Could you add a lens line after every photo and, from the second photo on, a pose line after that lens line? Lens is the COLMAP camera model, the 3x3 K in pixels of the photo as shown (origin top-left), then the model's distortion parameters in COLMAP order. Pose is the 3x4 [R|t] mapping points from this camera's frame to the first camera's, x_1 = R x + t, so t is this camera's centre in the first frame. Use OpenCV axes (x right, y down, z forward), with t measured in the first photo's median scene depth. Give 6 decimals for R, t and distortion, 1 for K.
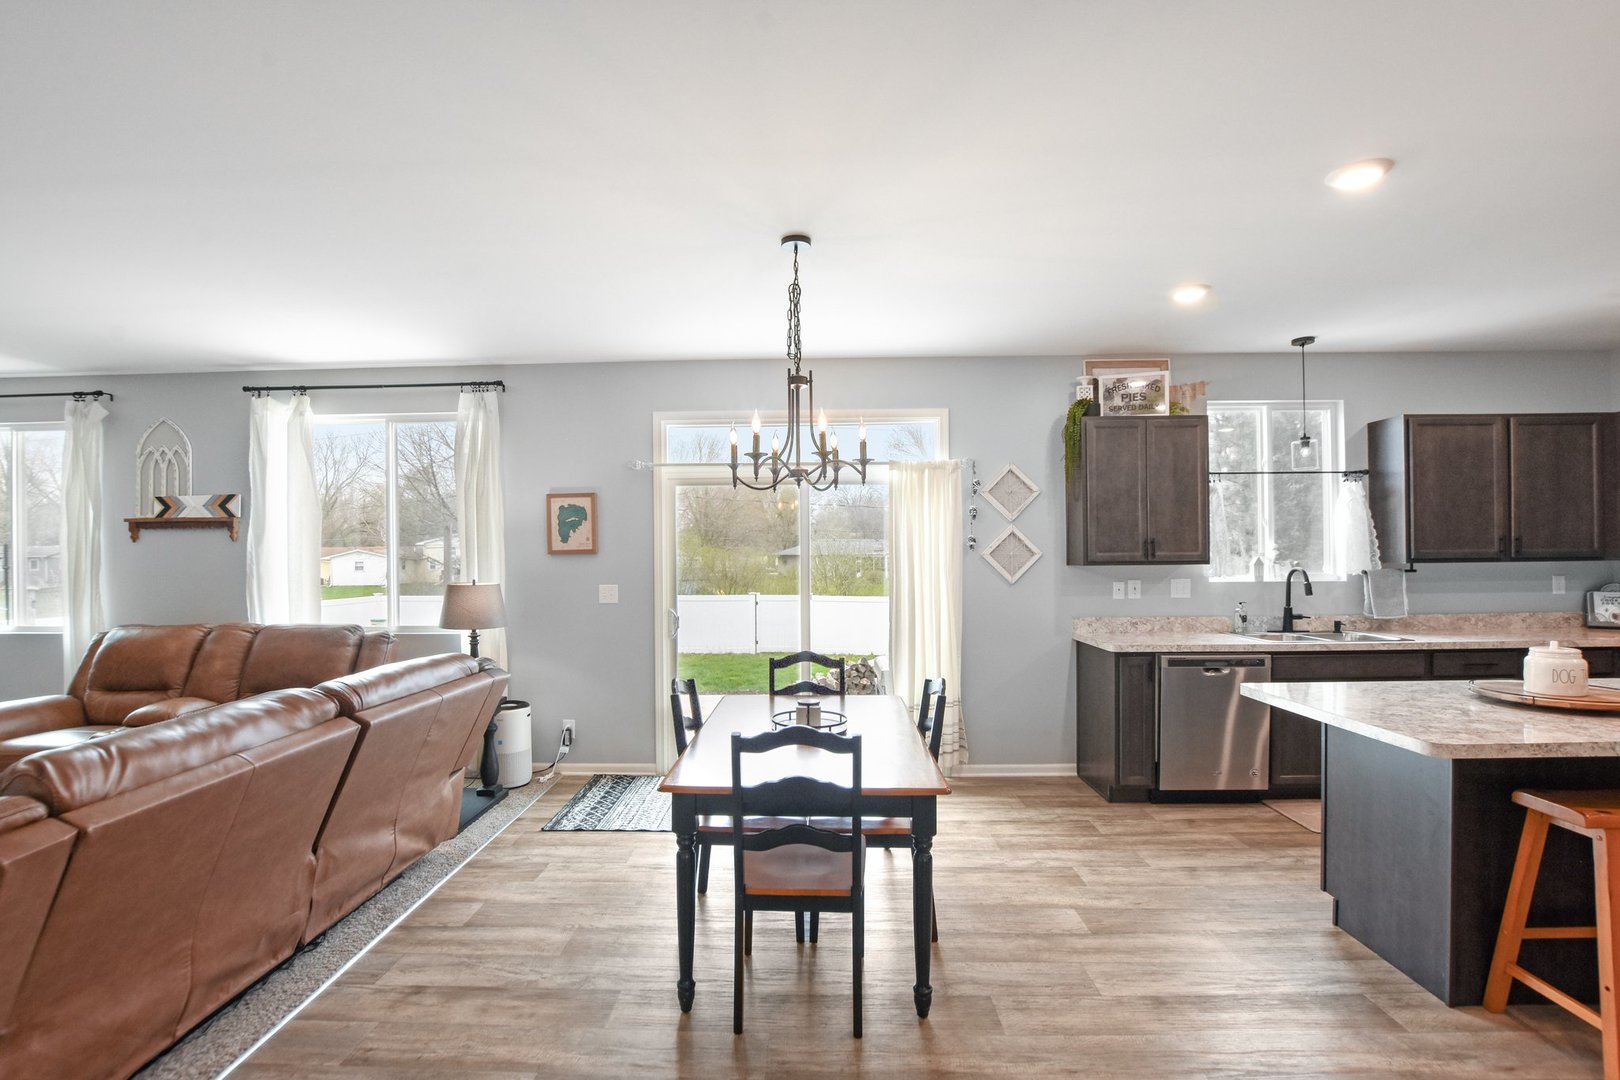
lens RADIAL K [[763.1, 0, 771.5], [0, 763.1, 547.1], [0, 0, 1]] dist [-0.030795, 0.002703]
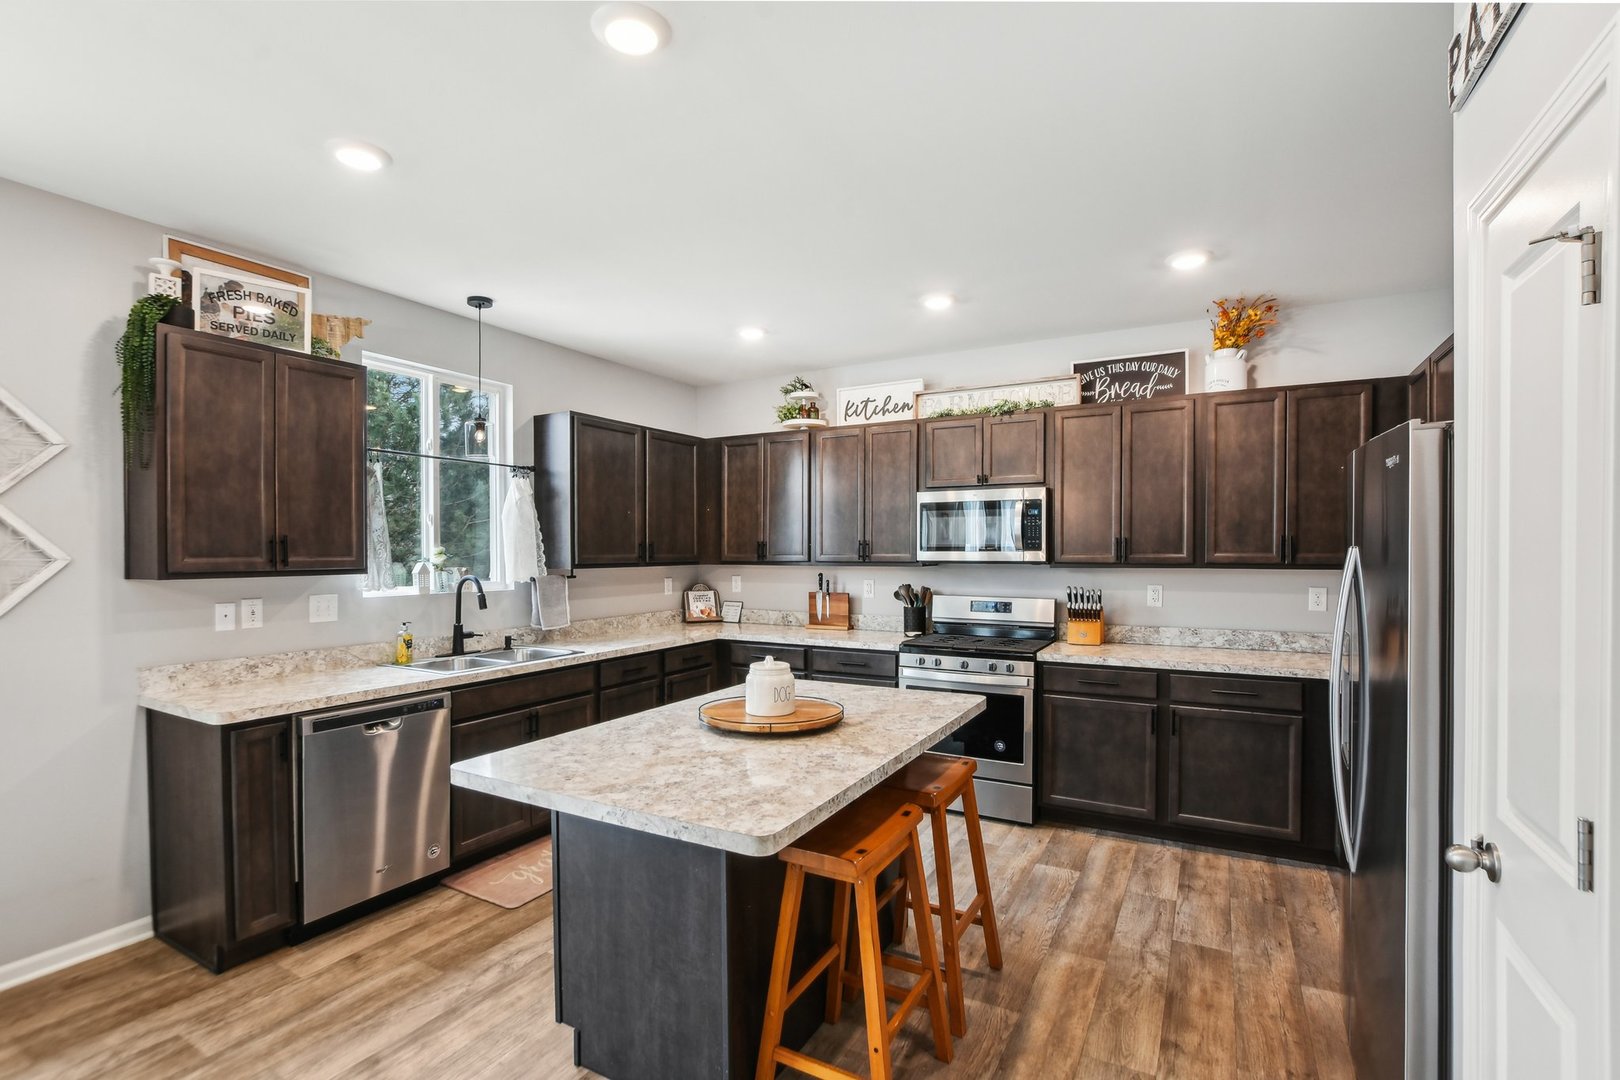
lens RADIAL K [[763.1, 0, 793.4], [0, 763.1, 564.2], [0, 0, 1]] dist [-0.030795, 0.002703]
pose [[0.462710, -0.007020, 0.886482, 0.131773], [-0.011041, 0.999845, 0.013681, -0.000916], [-0.886441, -0.016118, 0.462561, 0.312266]]
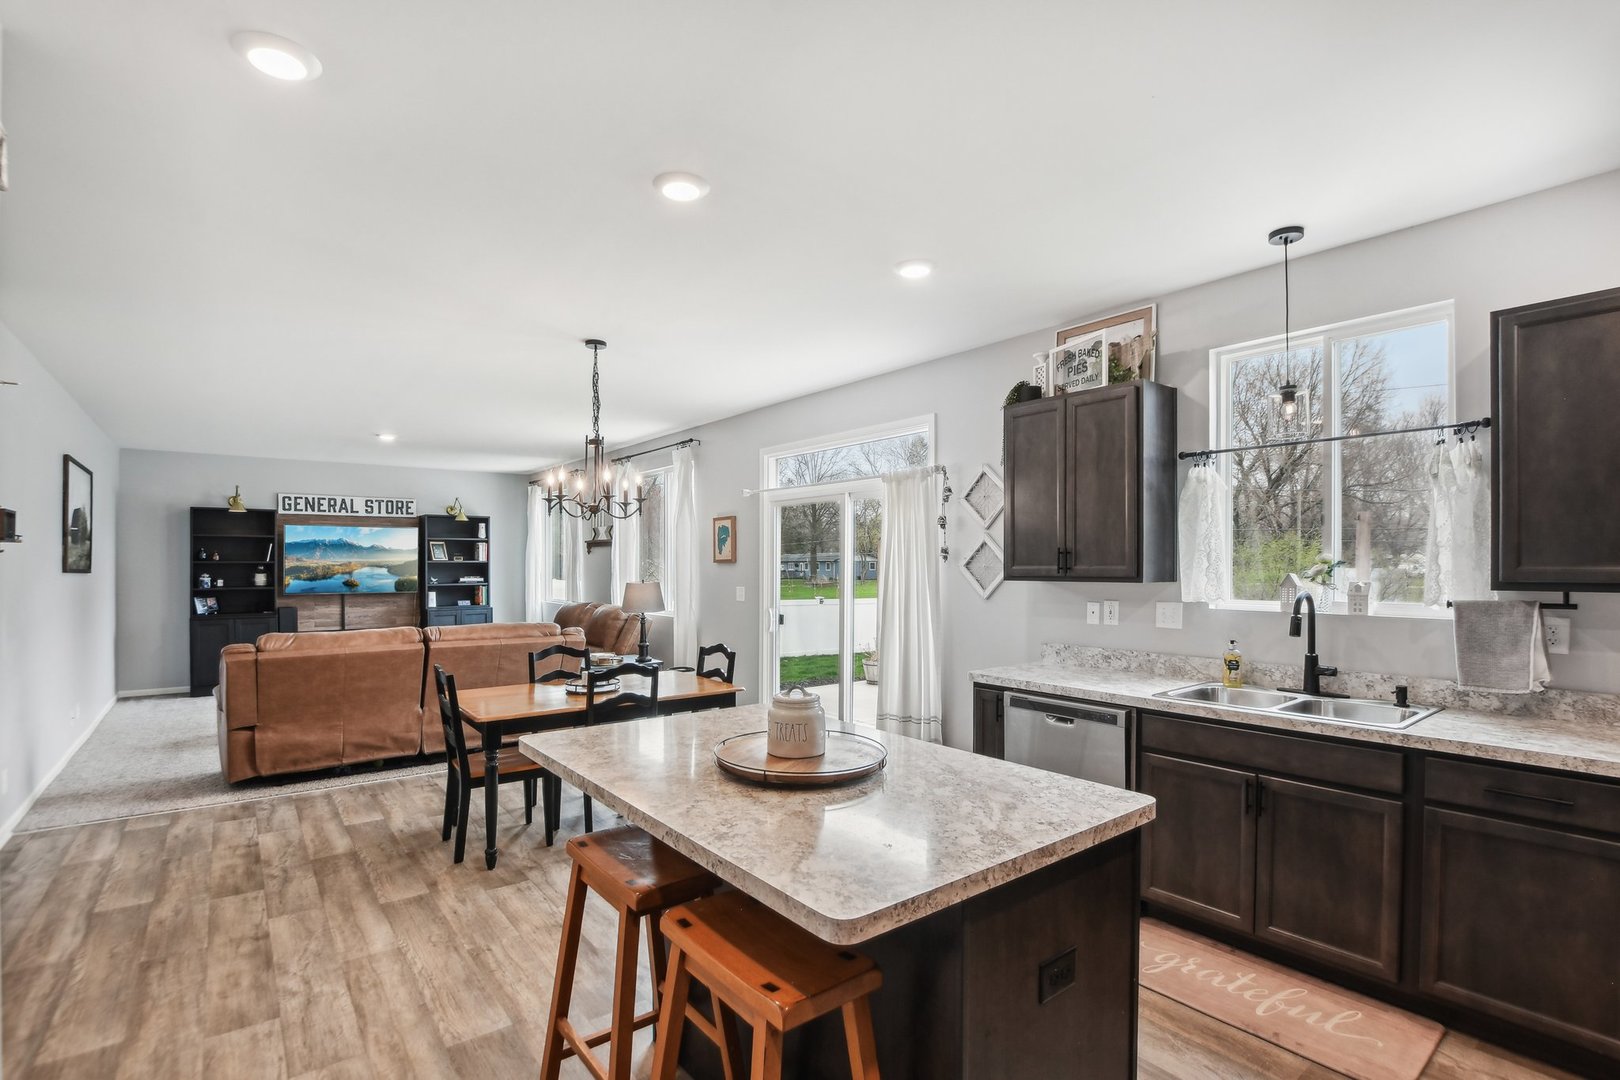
lens RADIAL K [[763.1, 0, 807.9], [0, 763.1, 562.5], [0, 0, 1]] dist [-0.030795, 0.002703]
pose [[0.632467, 0.006771, -0.774558, 0.956955], [0.006606, 0.999878, 0.014135, -0.009564], [0.774559, -0.014057, 0.632345, 0.290912]]
